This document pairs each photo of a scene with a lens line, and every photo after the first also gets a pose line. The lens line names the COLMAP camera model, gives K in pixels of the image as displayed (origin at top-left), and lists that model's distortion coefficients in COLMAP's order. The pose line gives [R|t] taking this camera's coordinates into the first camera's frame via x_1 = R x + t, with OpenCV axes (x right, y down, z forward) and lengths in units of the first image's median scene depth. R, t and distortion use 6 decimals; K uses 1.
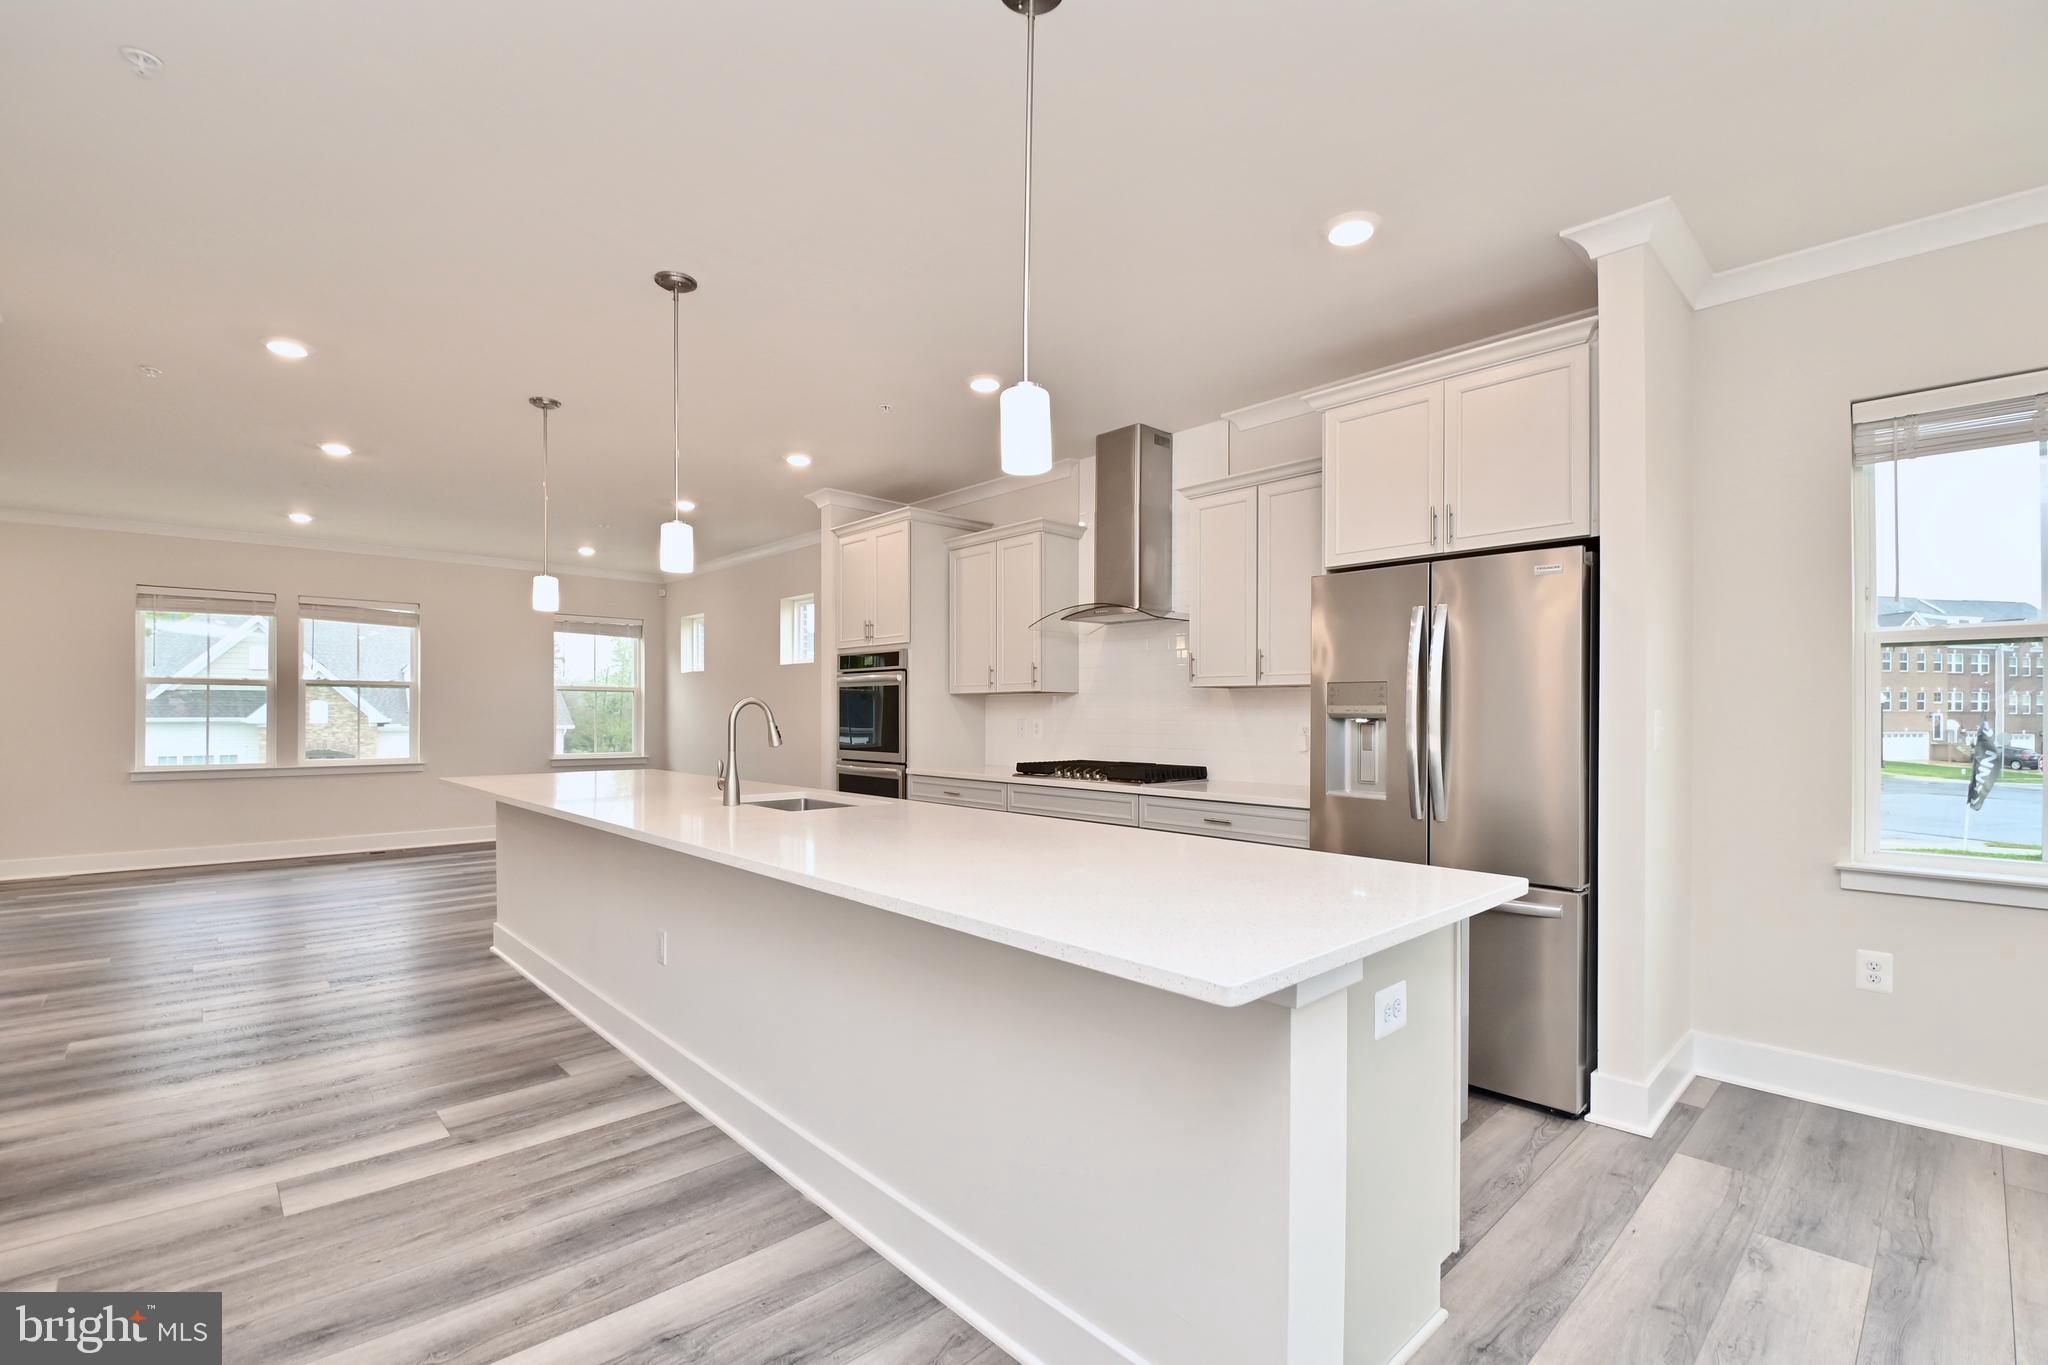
lens RADIAL K [[893.2, 0, 1034.0], [0, 893.2, 712.9], [0, 0, 1]] dist [0.004095, -0.017577]
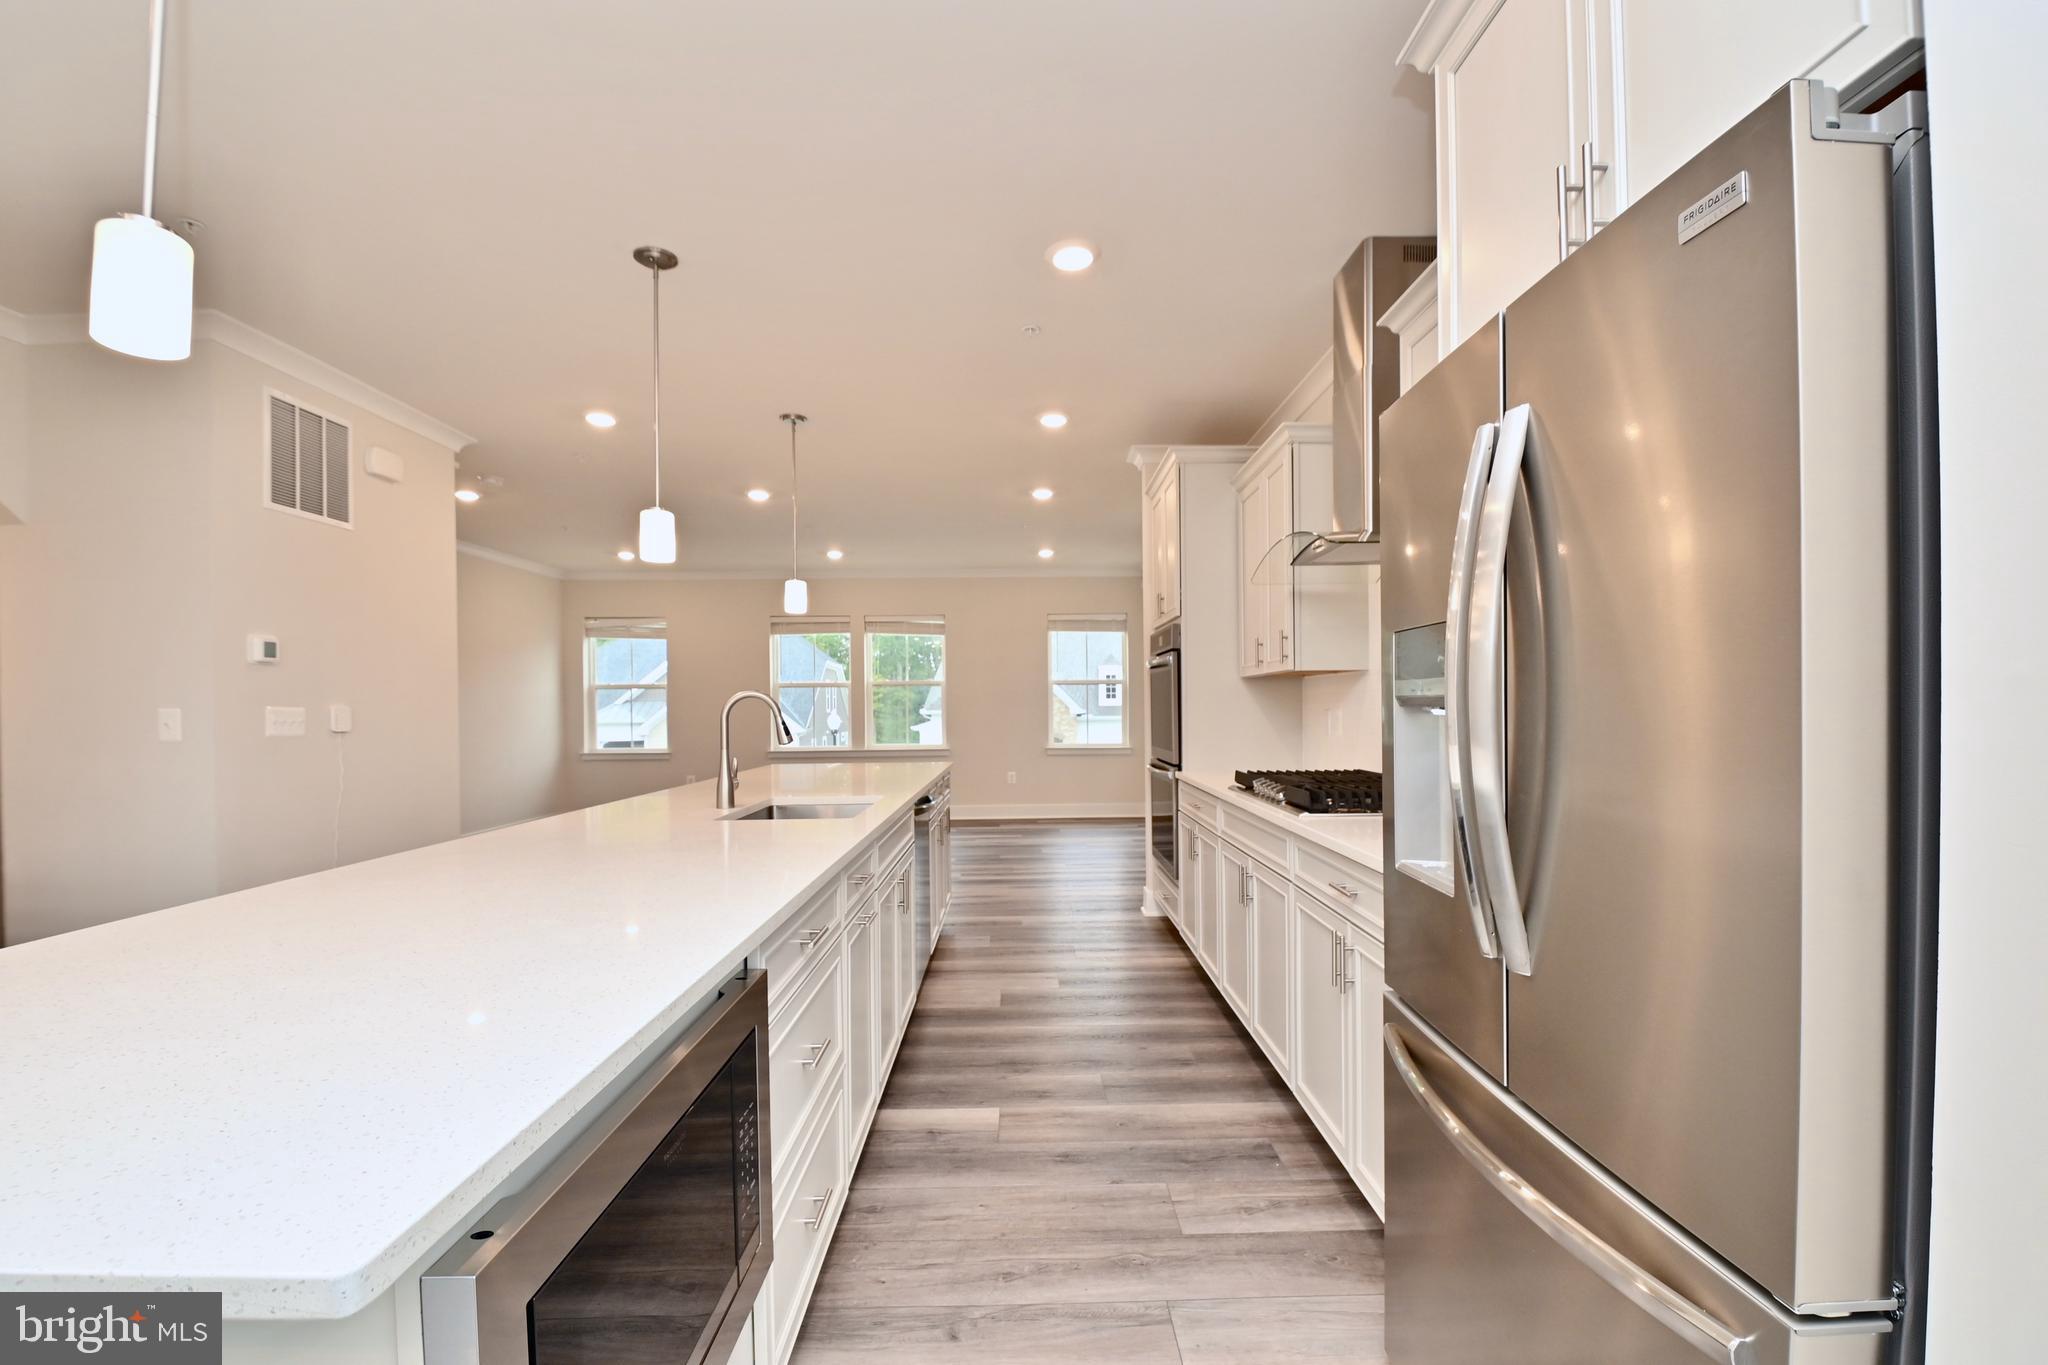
lens RADIAL K [[899.7, 0, 1040.1], [0, 899.7, 711.2], [0, 0, 1]] dist [0.011928, -0.017747]
pose [[0.742123, -0.008192, -0.670213, 0.391996], [0.015252, 0.999873, 0.004668, 0.002302], [0.670090, -0.013687, 0.742154, 0.396012]]
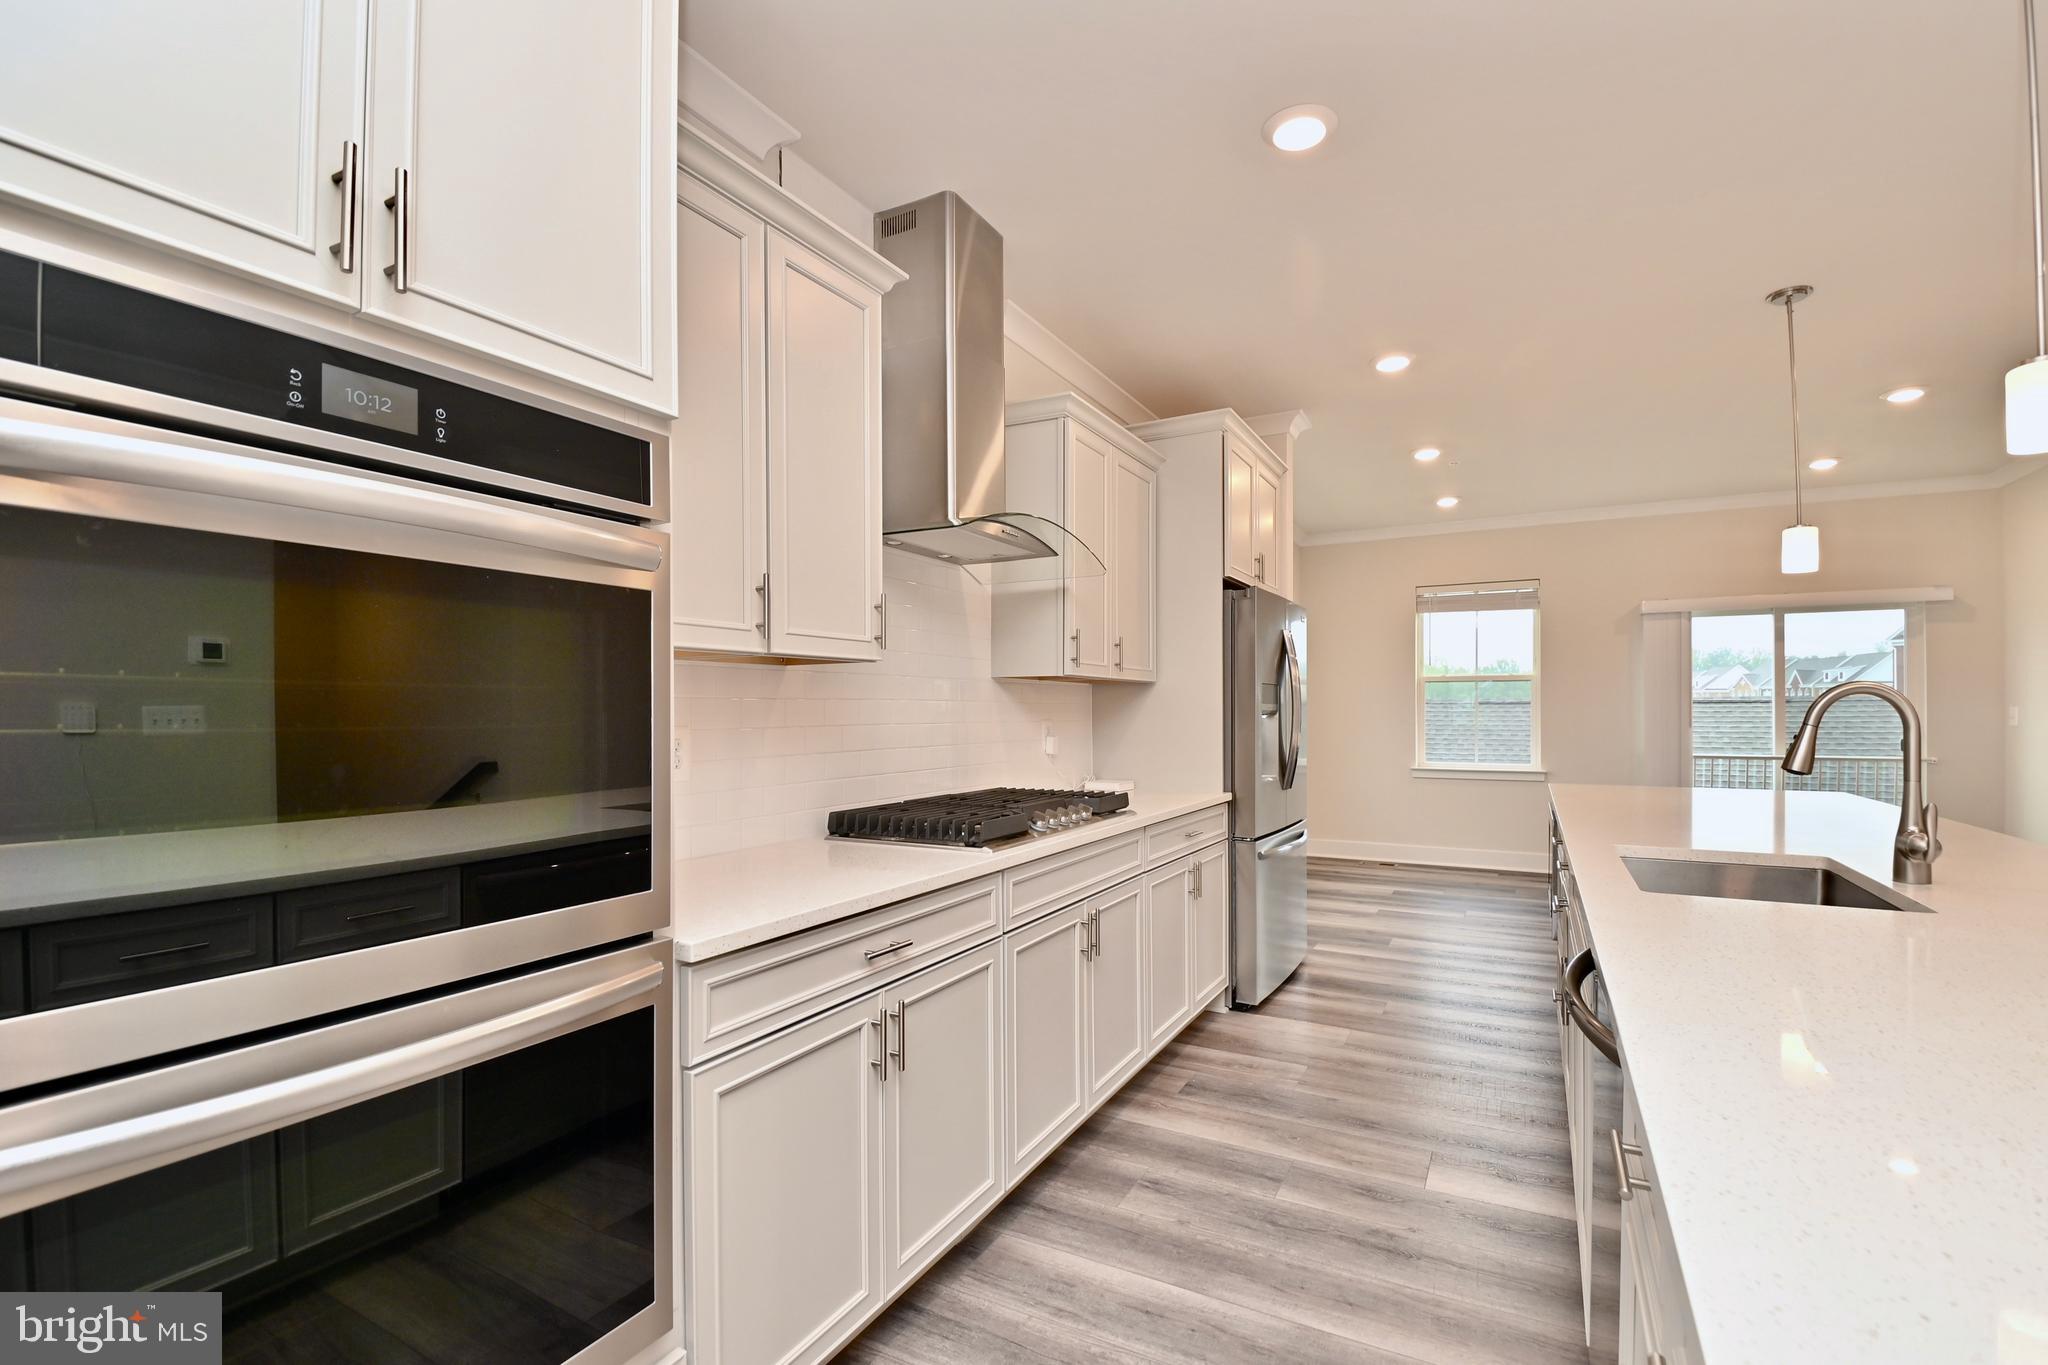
lens RADIAL K [[893.2, 0, 1034.0], [0, 893.2, 712.9], [0, 0, 1]] dist [0.004095, -0.017577]
pose [[-0.304744, -0.004041, 0.952426, -0.504341], [-0.001257, 0.999992, 0.003840, -0.001071], [-0.952433, -0.000027, -0.304747, 1.240561]]
